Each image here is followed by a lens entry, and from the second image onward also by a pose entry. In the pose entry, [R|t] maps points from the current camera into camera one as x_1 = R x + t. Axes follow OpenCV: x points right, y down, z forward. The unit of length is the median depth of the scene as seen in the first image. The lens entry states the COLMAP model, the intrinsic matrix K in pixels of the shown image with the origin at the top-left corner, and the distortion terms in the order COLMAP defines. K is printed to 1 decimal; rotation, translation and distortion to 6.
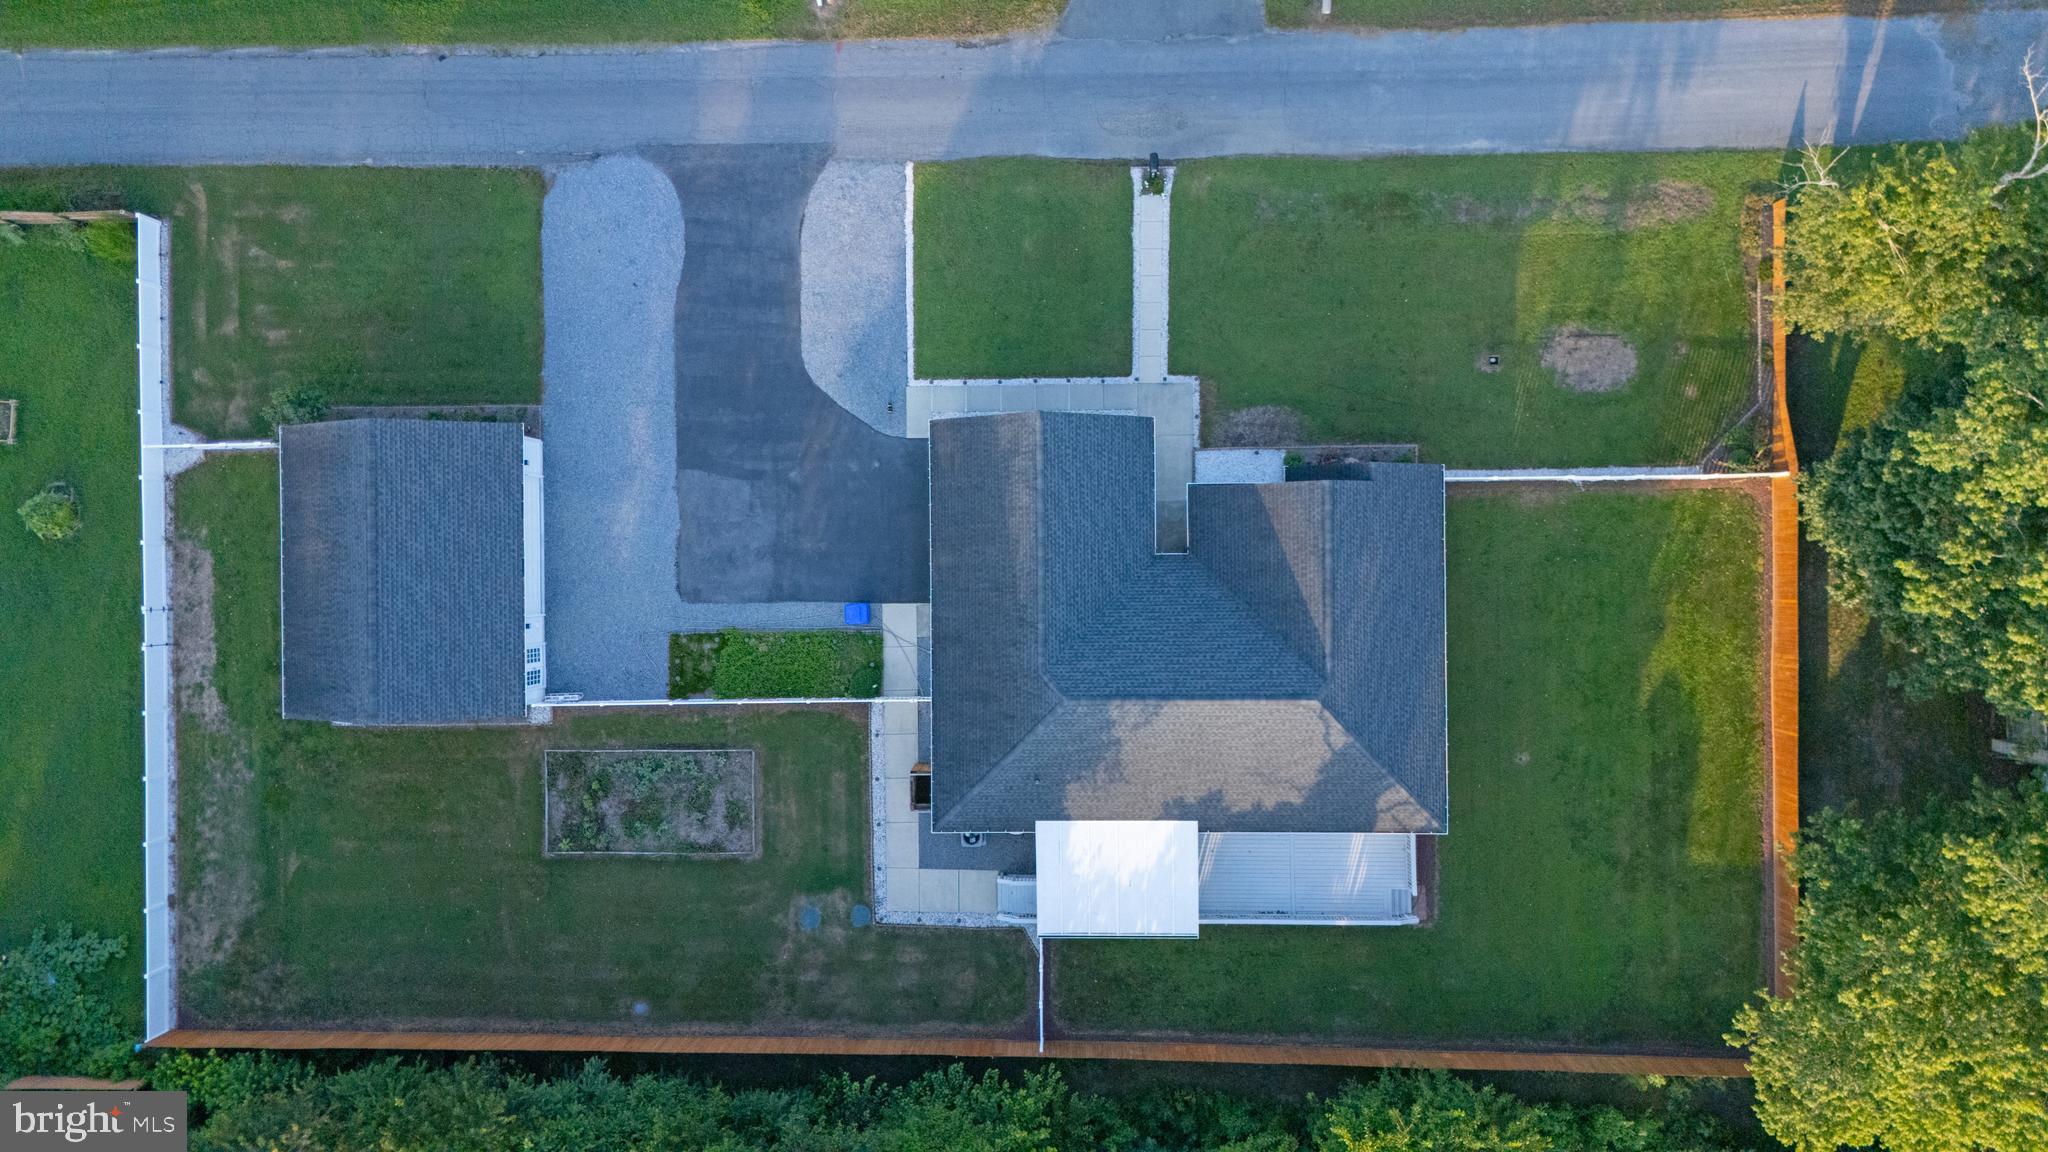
lens RADIAL K [[1500.6, 0, 1027.8], [0, 1500.6, 572.5], [0, 0, 1]] dist [0.051971, -0.030324]
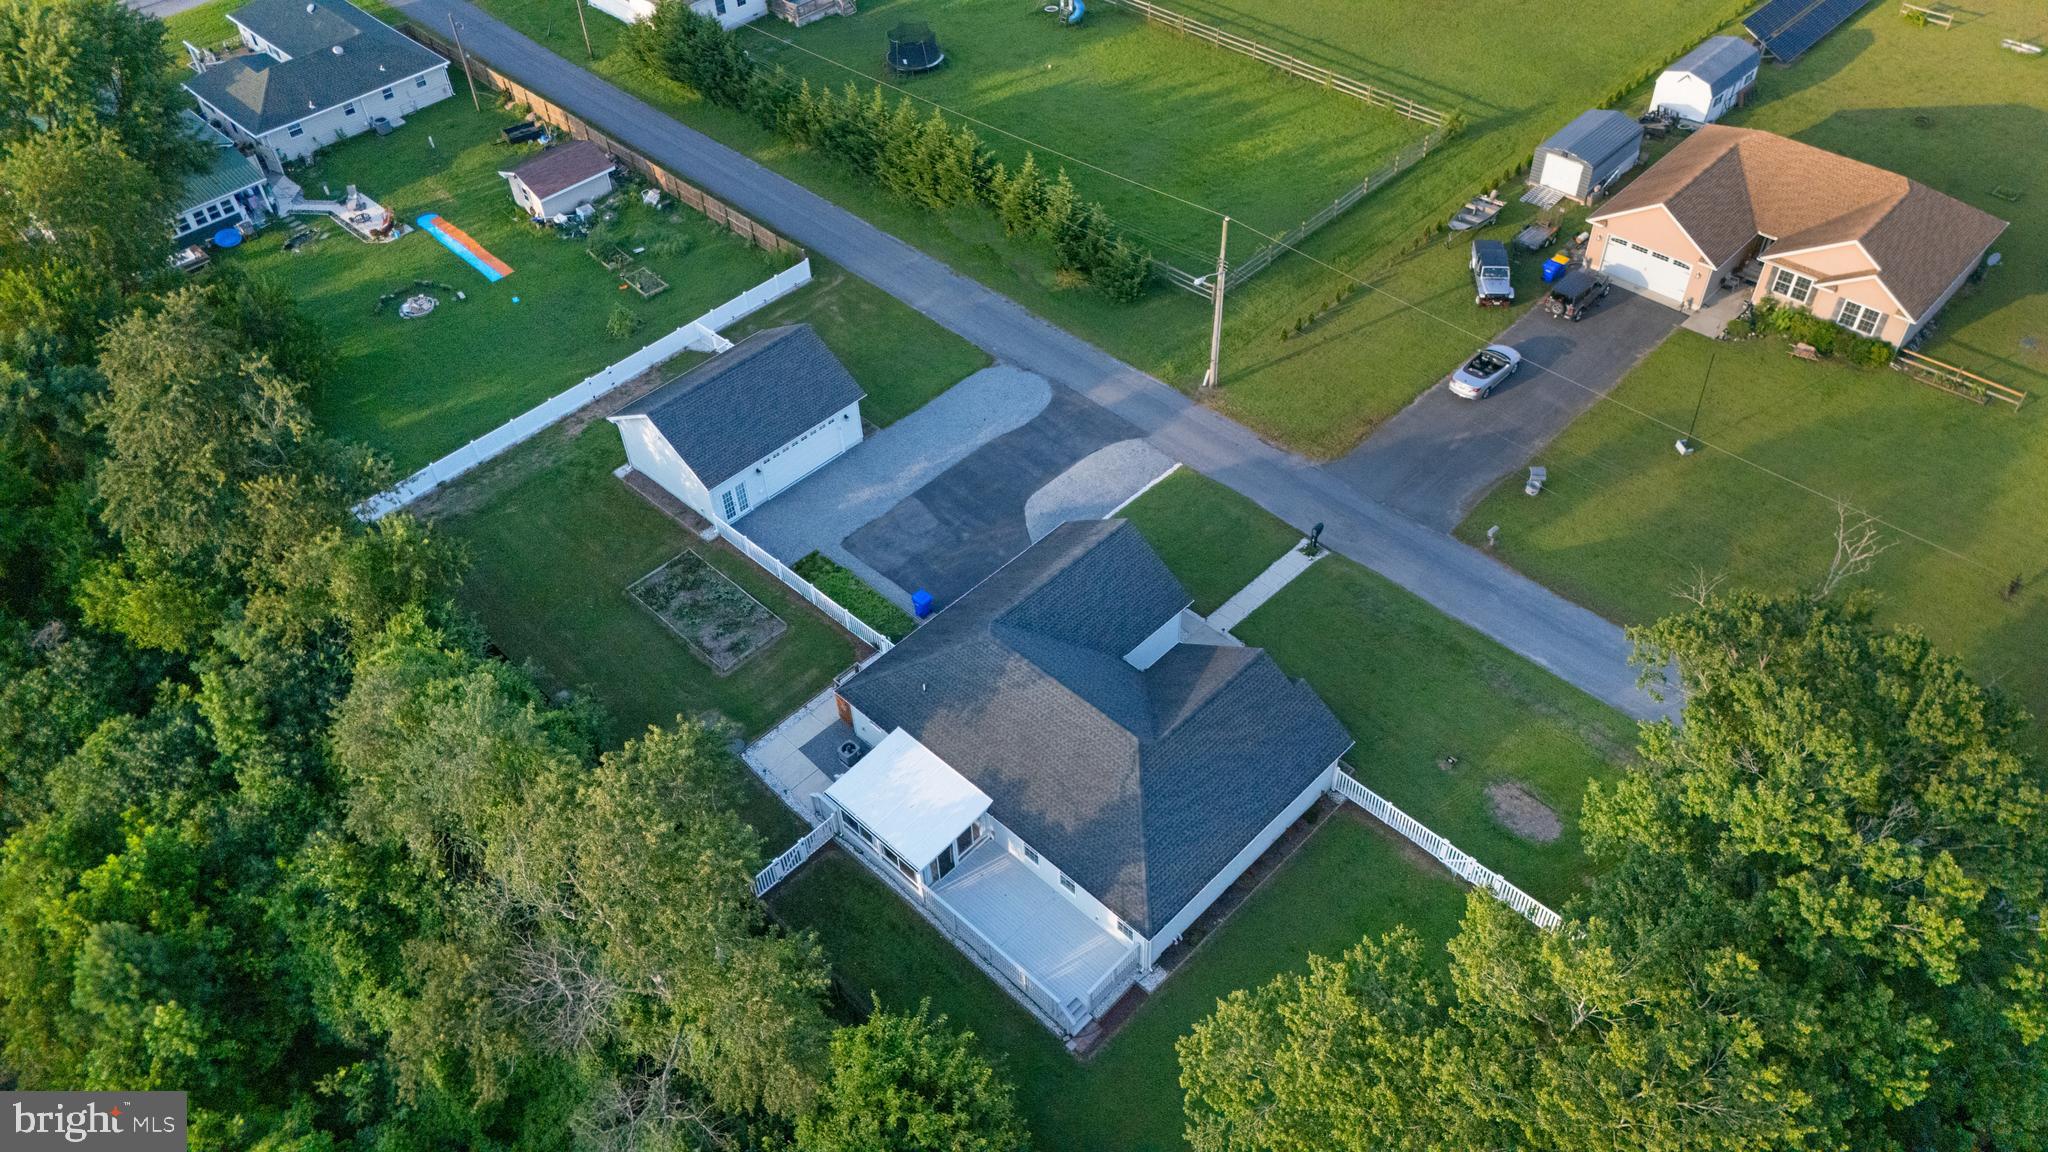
lens RADIAL K [[1500.6, 0, 1024.3], [0, 1500.6, 585.1], [0, 0, 1]] dist [0.051971, -0.030324]
pose [[0.710818, 0.507703, -0.486801, 0.564085], [-0.703349, 0.519050, -0.485682, 0.579429], [0.006092, 0.687623, 0.726043, 0.053635]]
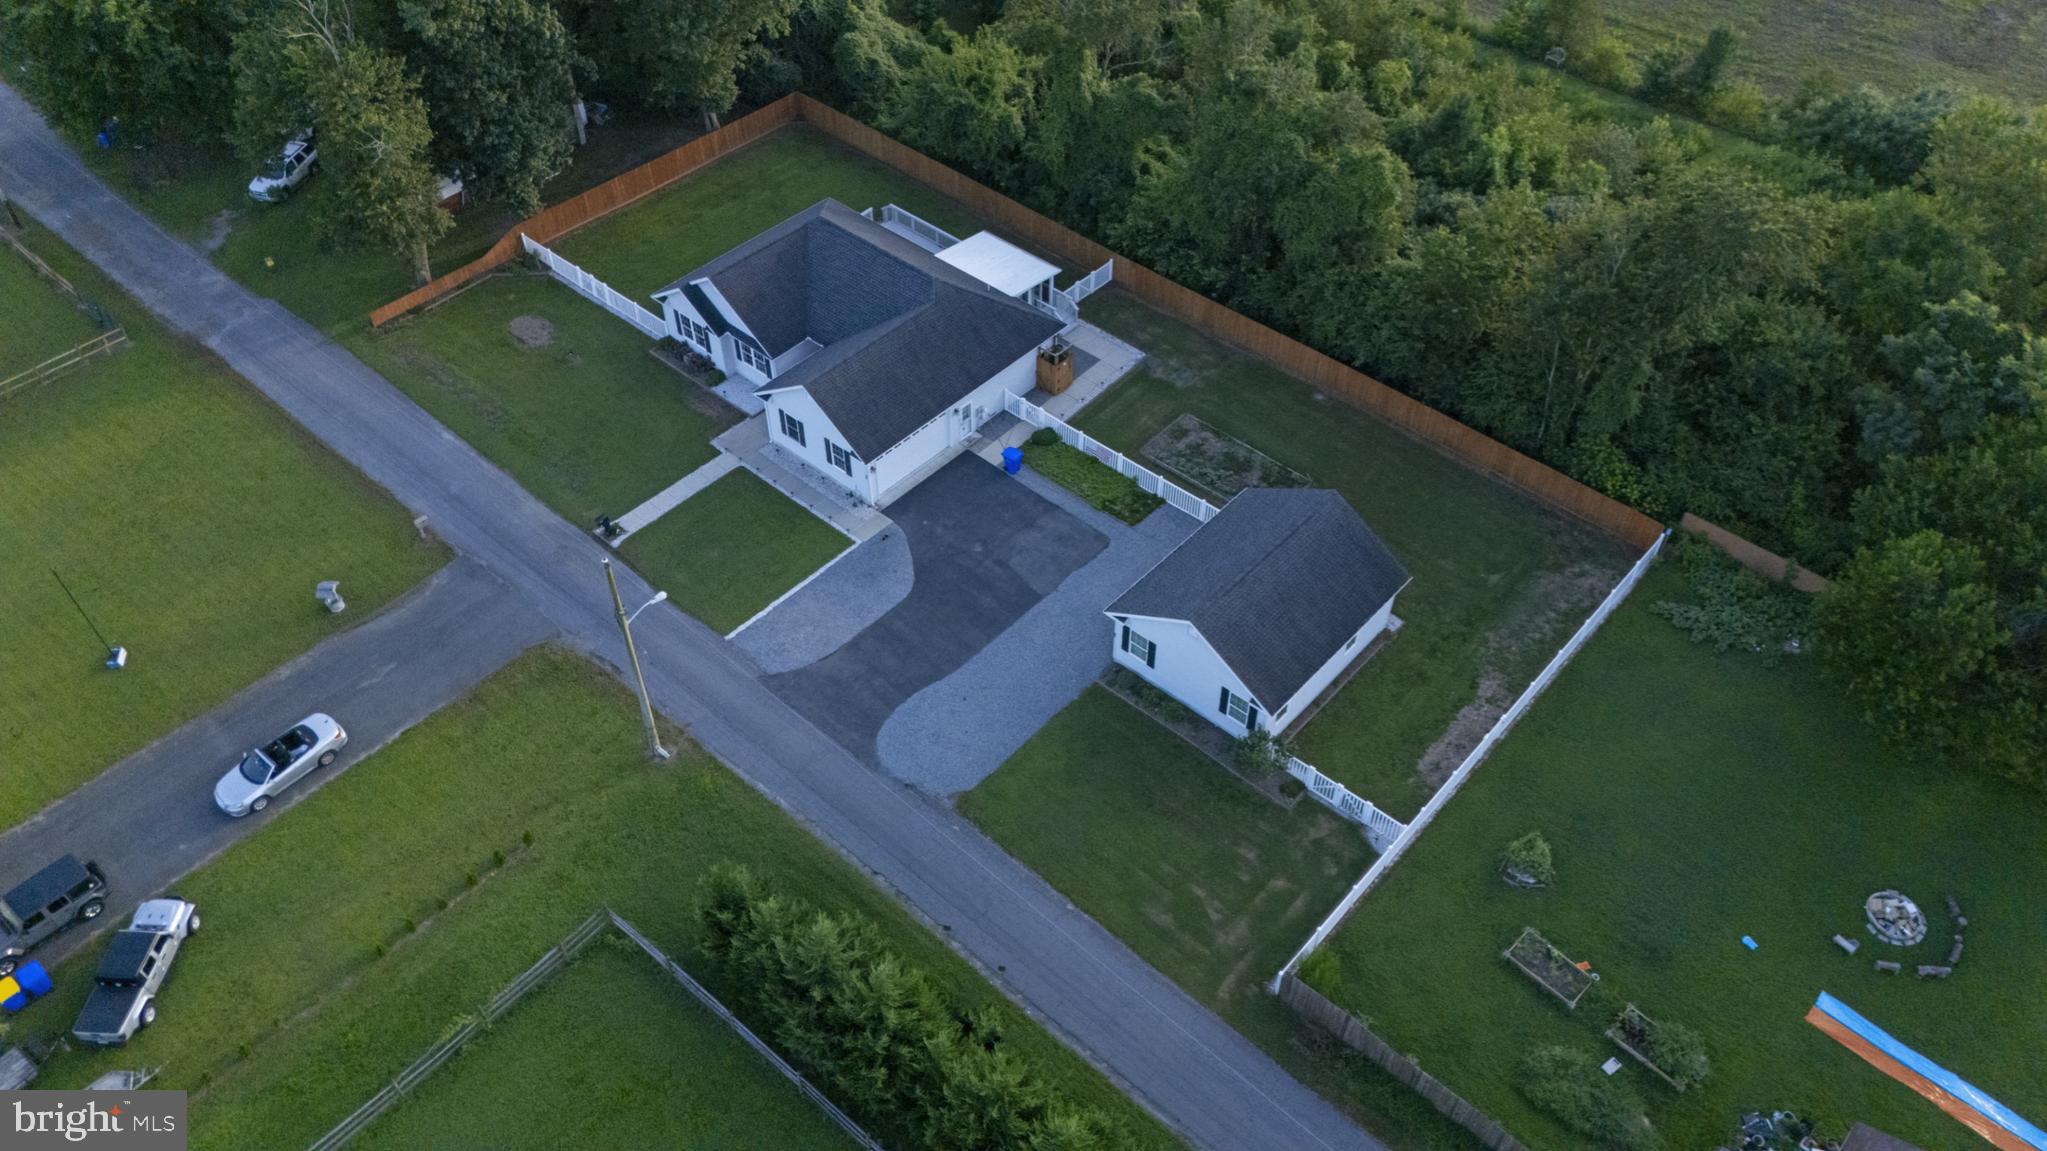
lens RADIAL K [[1513.5, 0, 1023.9], [0, 1513.5, 586.4], [0, 0, 1]] dist [0.054225, -0.036277]
pose [[-0.741475, -0.455982, 0.492236, -0.826354], [0.670394, -0.534120, 0.515061, -0.711288], [0.028055, 0.711897, 0.701724, 0.138500]]
